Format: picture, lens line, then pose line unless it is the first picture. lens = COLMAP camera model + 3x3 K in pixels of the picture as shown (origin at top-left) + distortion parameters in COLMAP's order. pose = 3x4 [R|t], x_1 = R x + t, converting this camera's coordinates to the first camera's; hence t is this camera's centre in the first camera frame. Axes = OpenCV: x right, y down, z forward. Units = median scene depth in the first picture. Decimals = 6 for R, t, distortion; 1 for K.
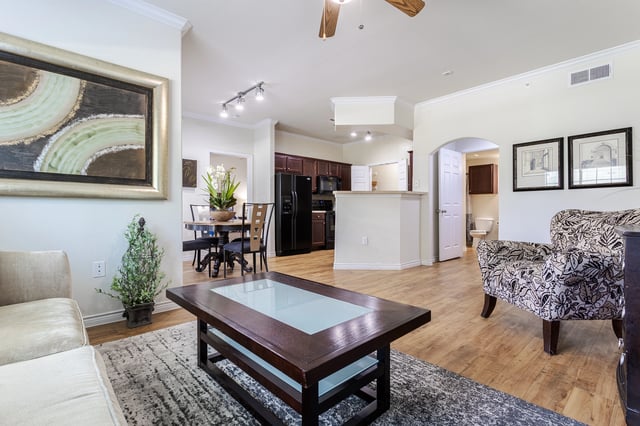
lens RADIAL K [[308.4, 0, 320.0], [0, 308.4, 213.0], [0, 0, 1]] dist [-0.024483, 0.001190]
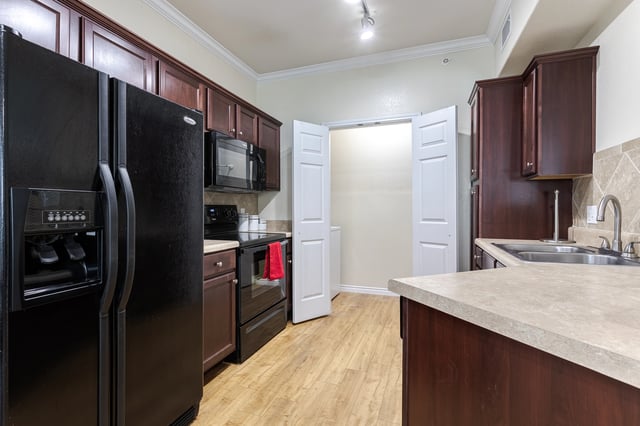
lens RADIAL K [[308.4, 0, 320.0], [0, 308.4, 213.0], [0, 0, 1]] dist [-0.024483, 0.001190]
pose [[0.893220, 0.000229, 0.449619, -0.051083], [-0.001462, 0.999996, 0.002394, -0.038436], [-0.449617, -0.002796, 0.893217, 0.711523]]
